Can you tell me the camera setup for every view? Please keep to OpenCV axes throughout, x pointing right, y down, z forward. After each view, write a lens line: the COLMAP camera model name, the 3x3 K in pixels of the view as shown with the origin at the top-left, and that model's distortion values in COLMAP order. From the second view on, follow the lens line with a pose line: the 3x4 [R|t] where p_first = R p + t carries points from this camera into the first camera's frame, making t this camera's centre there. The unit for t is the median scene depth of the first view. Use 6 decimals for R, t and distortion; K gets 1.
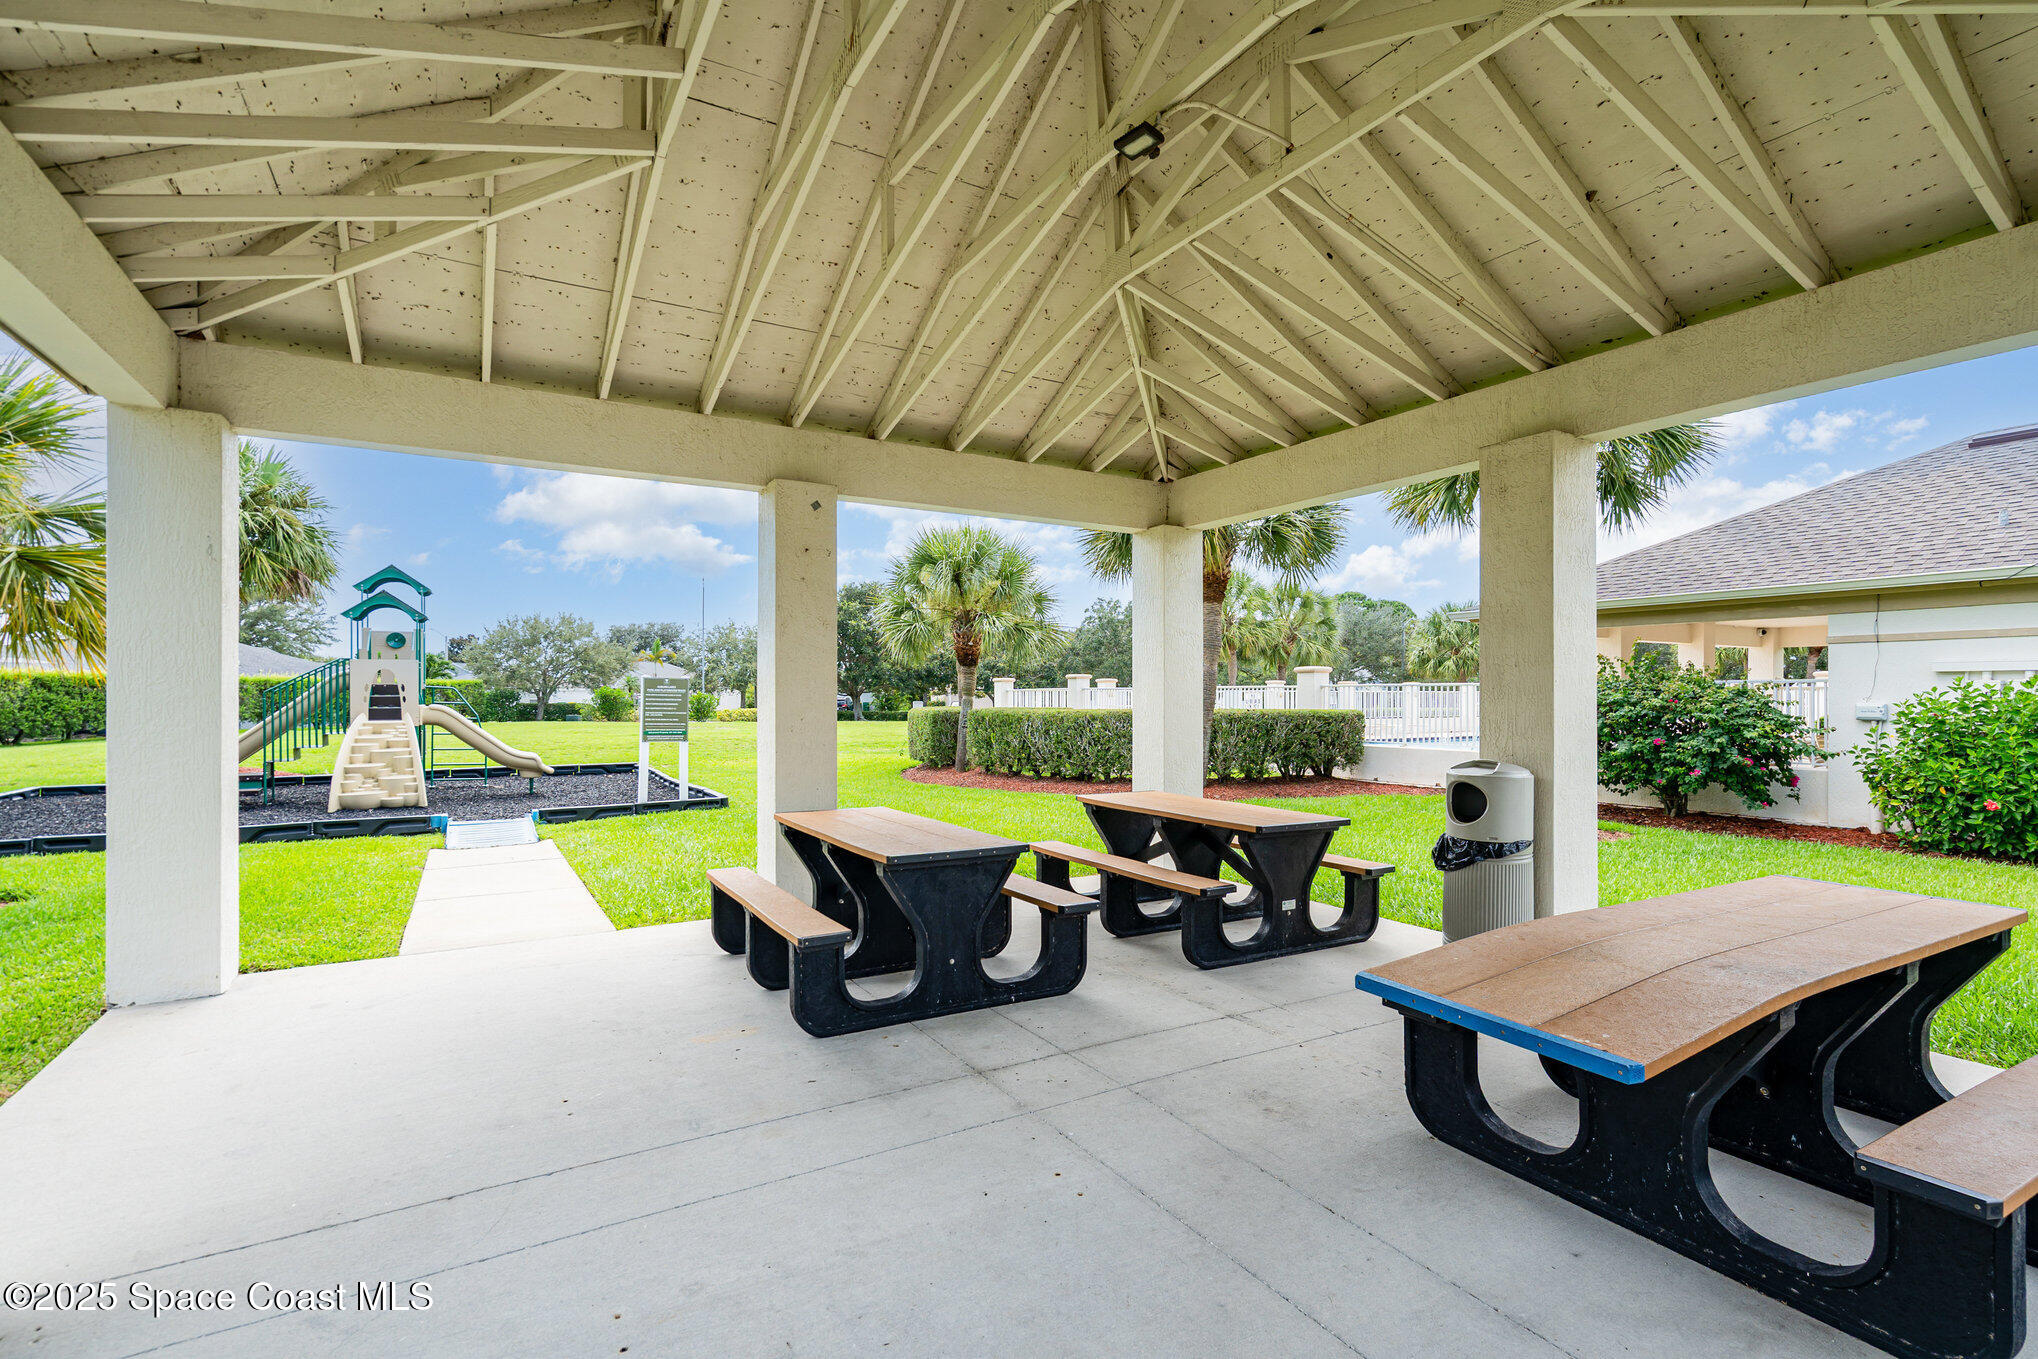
lens RADIAL K [[945.9, 0, 1016.6], [0, 945.9, 688.0], [0, 0, 1]] dist [-0.012010, -0.000009]
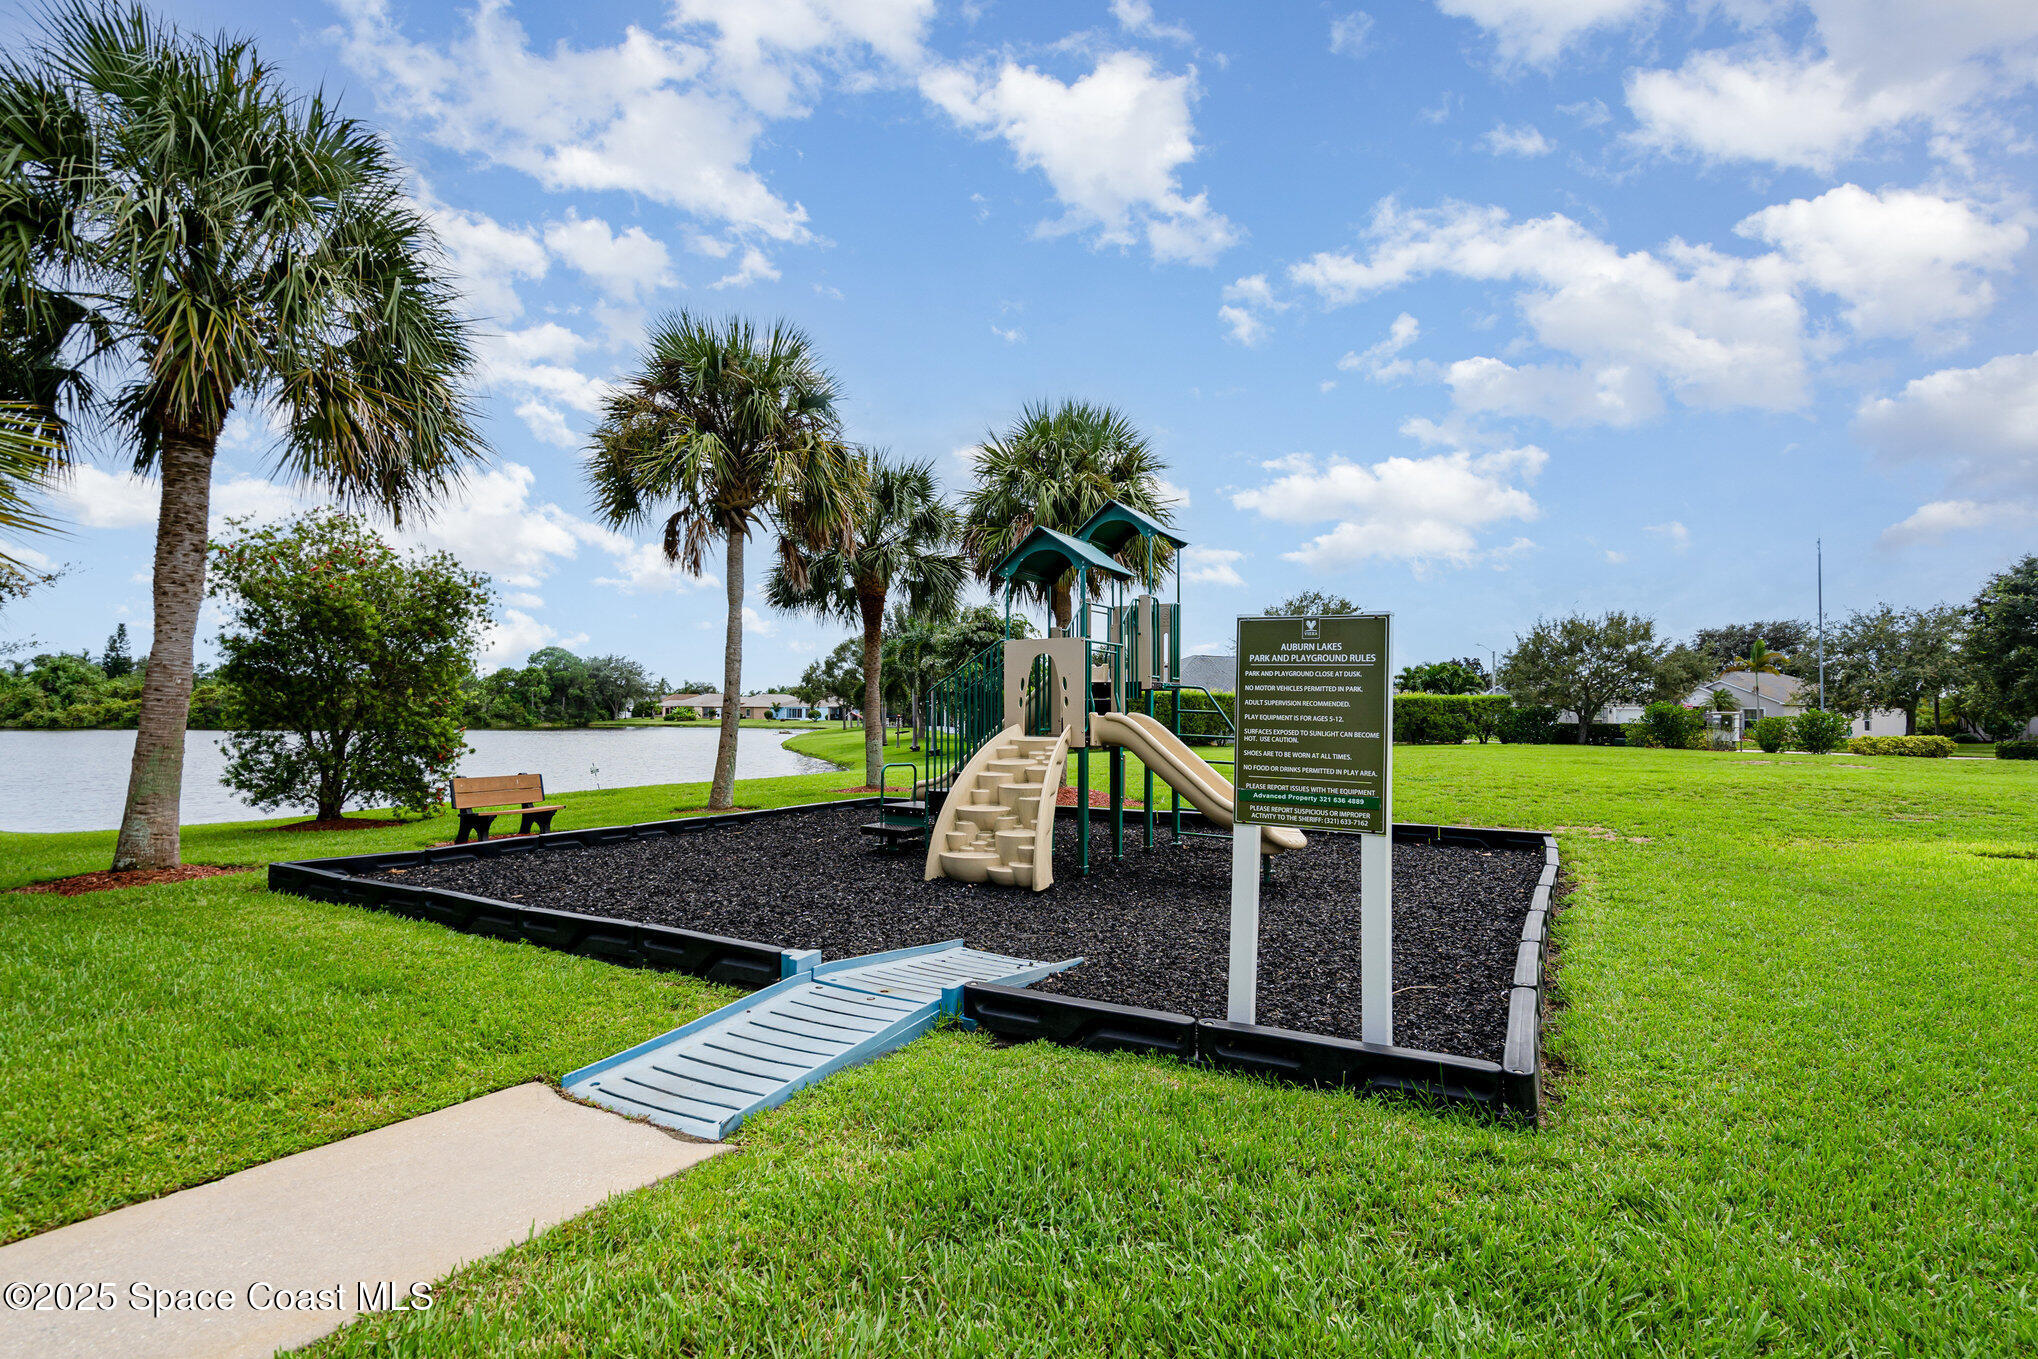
lens RADIAL K [[945.9, 0, 1016.6], [0, 945.9, 688.0], [0, 0, 1]] dist [-0.012010, -0.000009]
pose [[0.493226, -0.020971, -0.869648, -0.034169], [0.000587, 0.999717, -0.023775, 0.004320], [0.869901, 0.011216, 0.493099, 0.166427]]
